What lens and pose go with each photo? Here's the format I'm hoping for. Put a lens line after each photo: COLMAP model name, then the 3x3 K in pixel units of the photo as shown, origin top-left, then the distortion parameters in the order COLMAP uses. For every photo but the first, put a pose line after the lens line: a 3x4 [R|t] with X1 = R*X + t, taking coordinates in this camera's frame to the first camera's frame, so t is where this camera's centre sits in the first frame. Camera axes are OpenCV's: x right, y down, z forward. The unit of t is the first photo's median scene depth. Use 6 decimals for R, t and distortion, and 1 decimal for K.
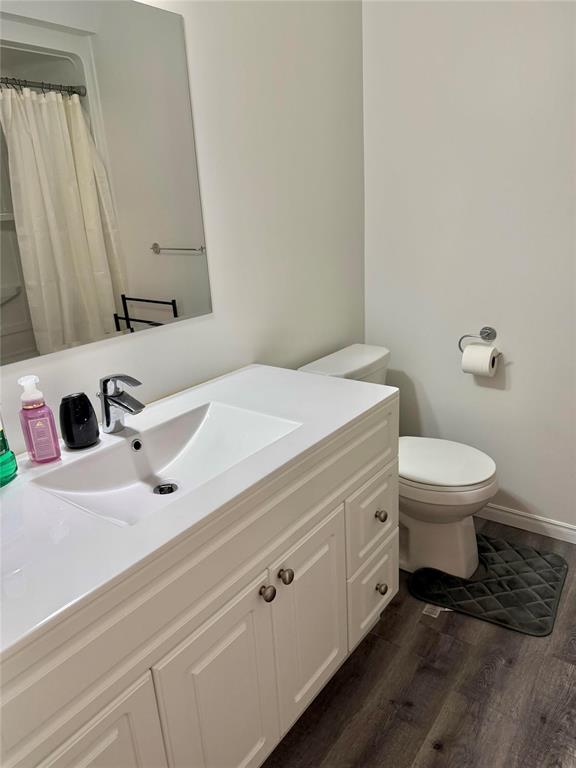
lens RADIAL K [[542.0, 0, 288.0], [0, 542.0, 384.0], [0, 0, 1]] dist [0.074275, -0.103817]
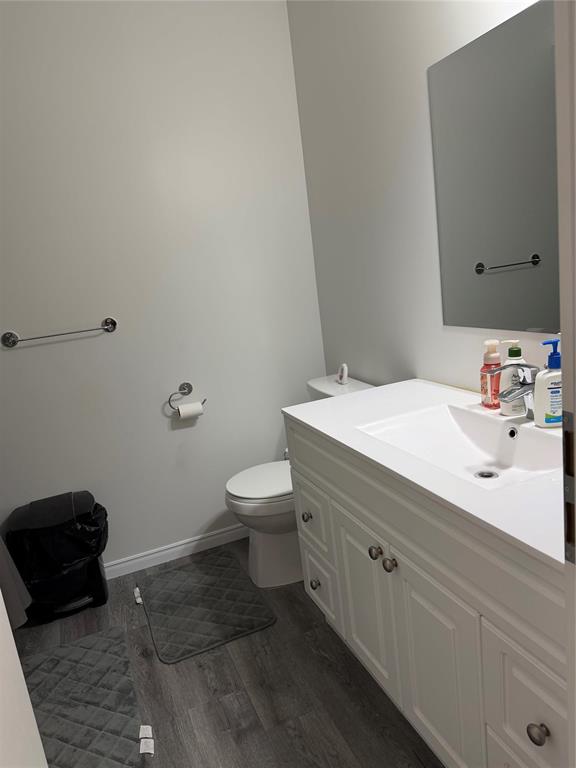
lens RADIAL K [[542.0, 0, 288.0], [0, 542.0, 384.0], [0, 0, 1]] dist [0.074275, -0.103817]
pose [[-0.497445, 0.301382, -0.813460, 0.831165], [-0.134892, 0.899432, 0.415724, -0.381434], [0.856944, 0.316529, -0.406763, 1.087213]]
